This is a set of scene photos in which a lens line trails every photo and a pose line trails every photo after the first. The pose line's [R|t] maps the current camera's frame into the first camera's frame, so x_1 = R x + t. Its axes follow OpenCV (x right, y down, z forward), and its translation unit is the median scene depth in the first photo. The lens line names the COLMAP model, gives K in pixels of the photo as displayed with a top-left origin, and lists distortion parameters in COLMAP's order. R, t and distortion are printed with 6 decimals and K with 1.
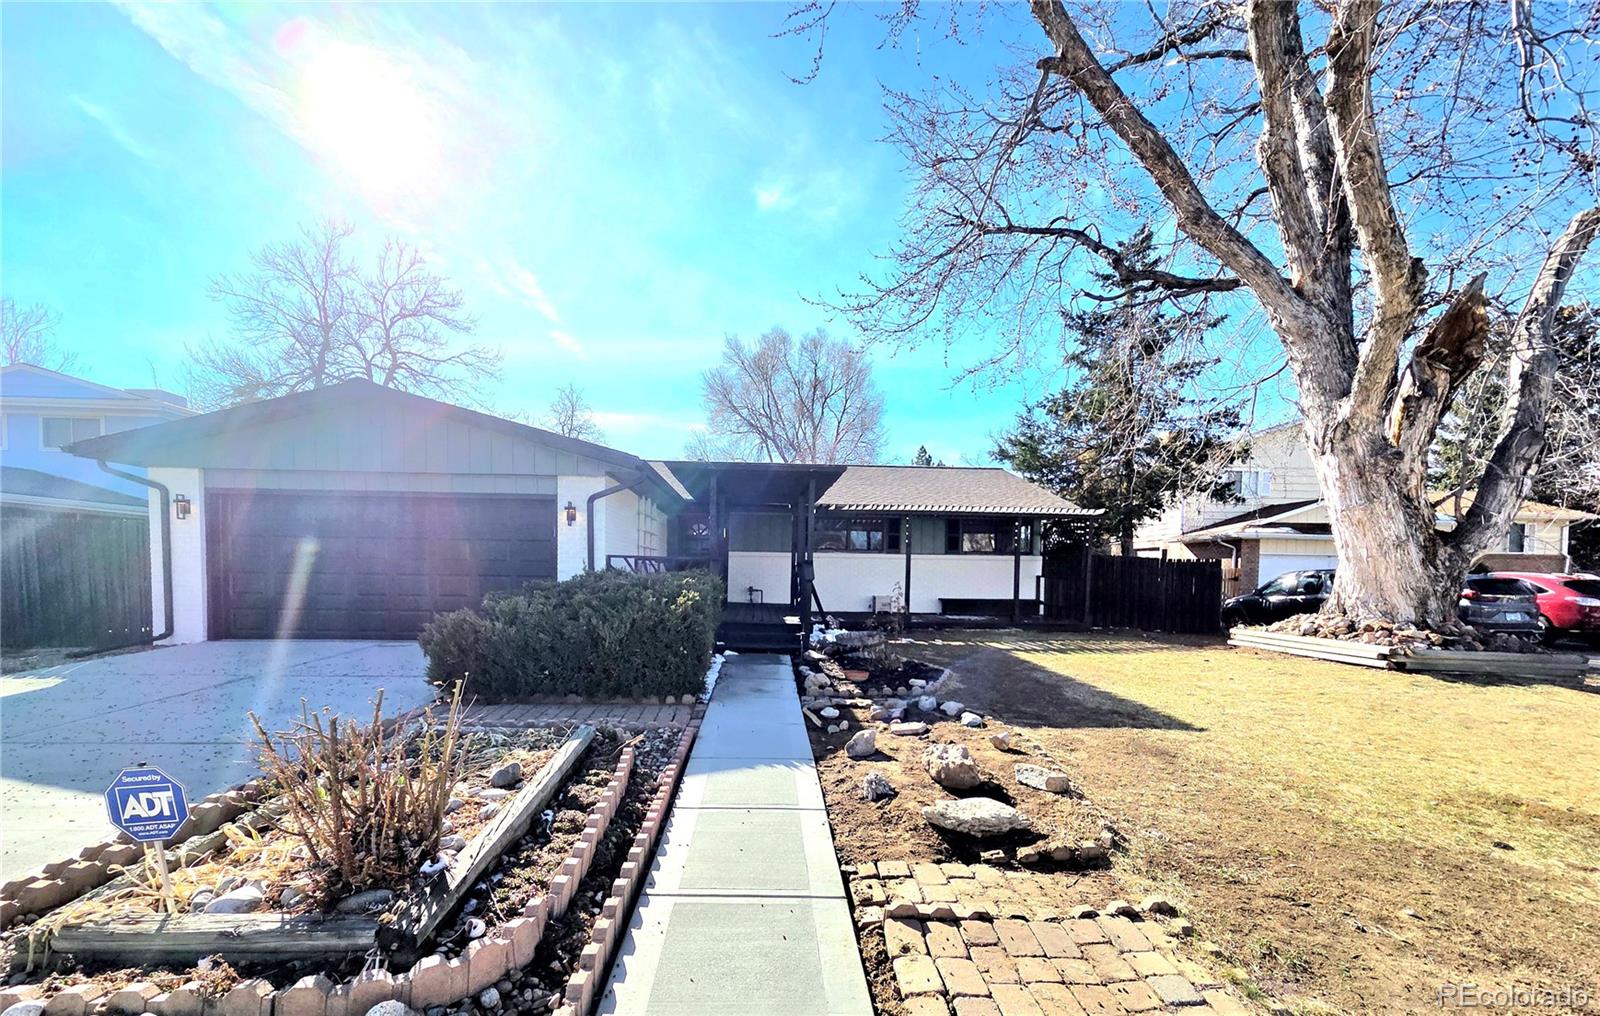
lens RADIAL K [[616.4, 0, 789.3], [0, 616.4, 585.1], [0, 0, 1]] dist [-0.002450, 0.000212]
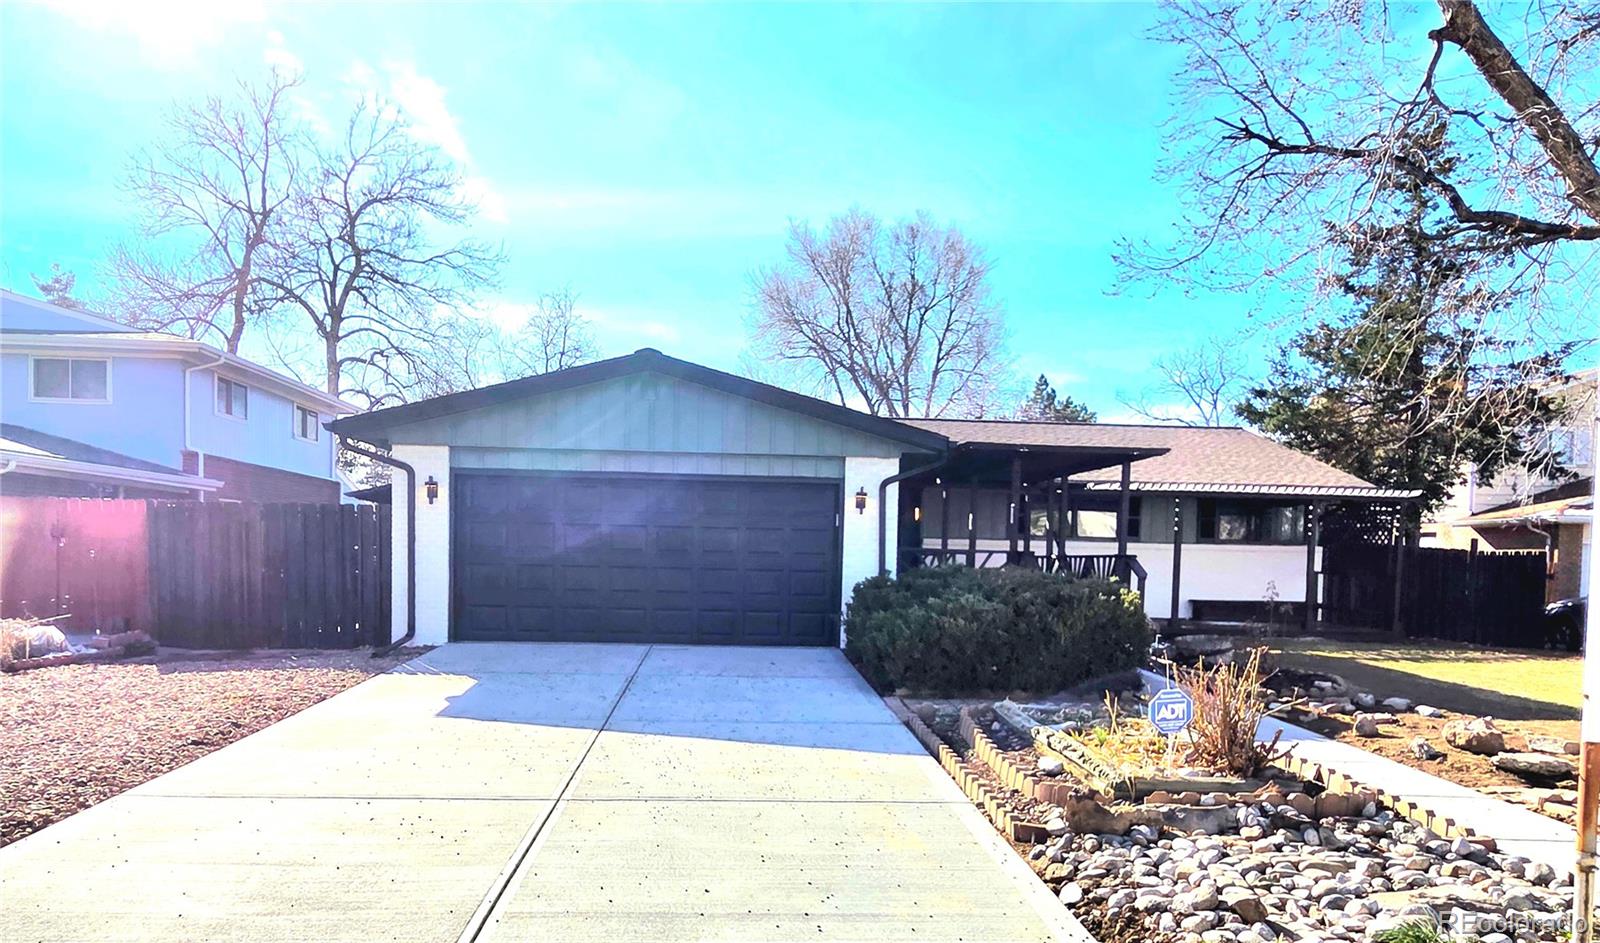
lens RADIAL K [[963.9, 0, 797.0], [0, 963.9, 574.6], [0, 0, 1]] dist [0.001938, -0.005897]
pose [[0.999936, 0.006013, 0.009541, -0.333022], [-0.005962, 0.999967, -0.005429, -0.001492], [-0.009574, 0.005372, 0.999940, -0.269232]]
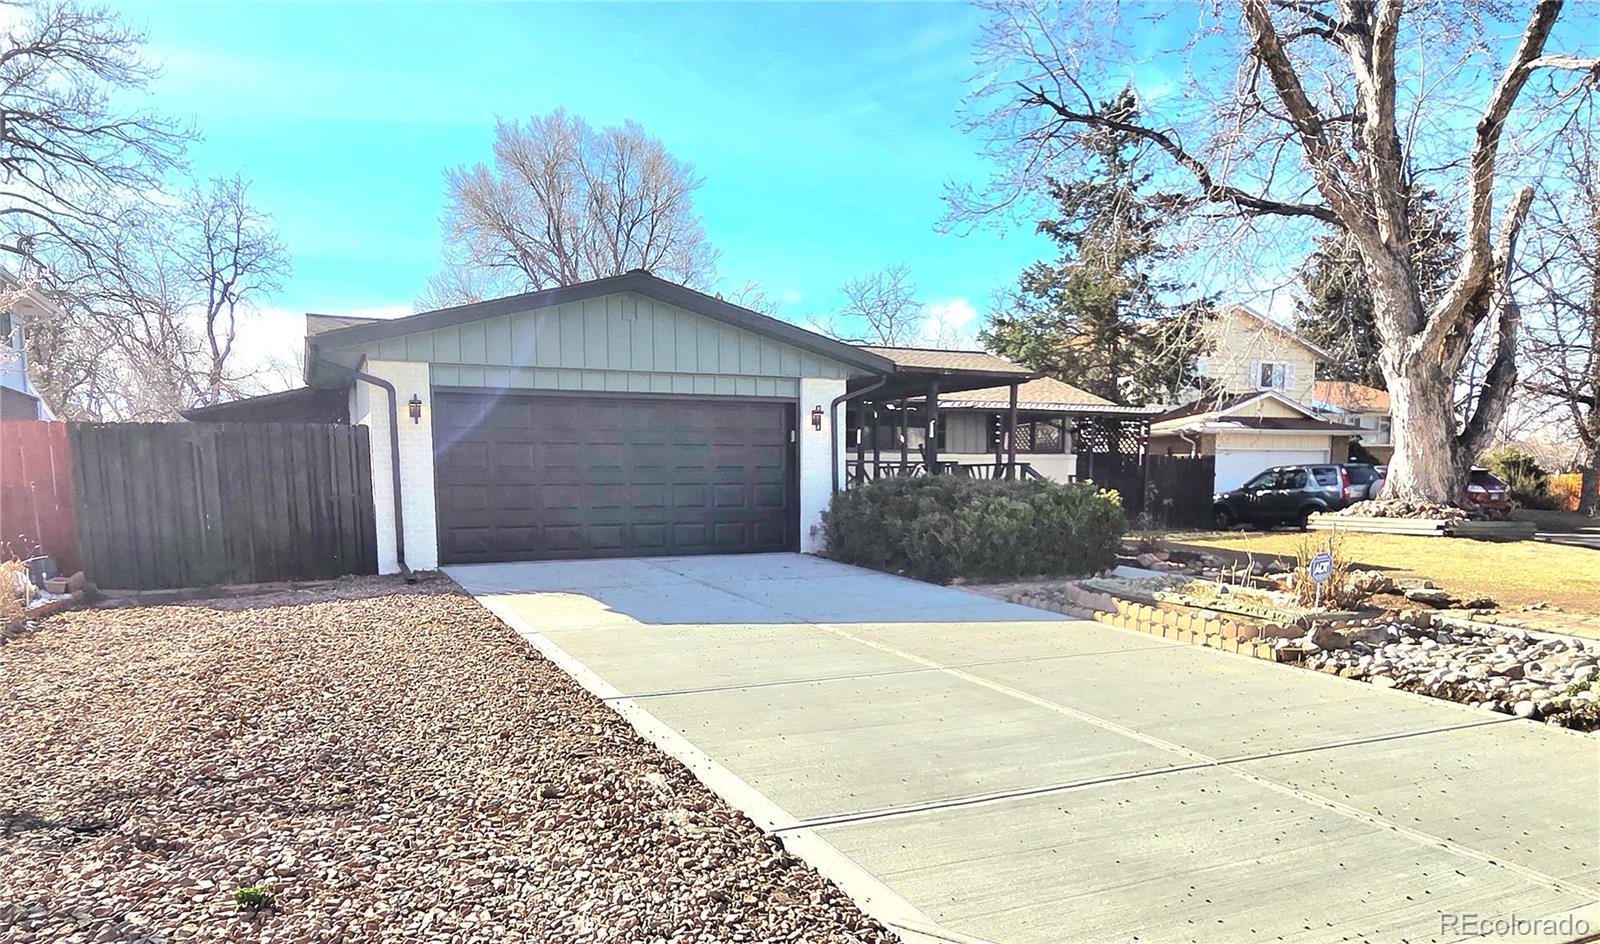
lens RADIAL K [[963.9, 0, 758.1], [0, 963.9, 567.2], [0, 0, 1]] dist [0.001938, -0.005897]
pose [[0.937040, -0.050527, 0.345548, -0.709830], [0.025211, 0.996683, 0.077373, -0.000977], [-0.348312, -0.063791, 0.935206, -0.290594]]
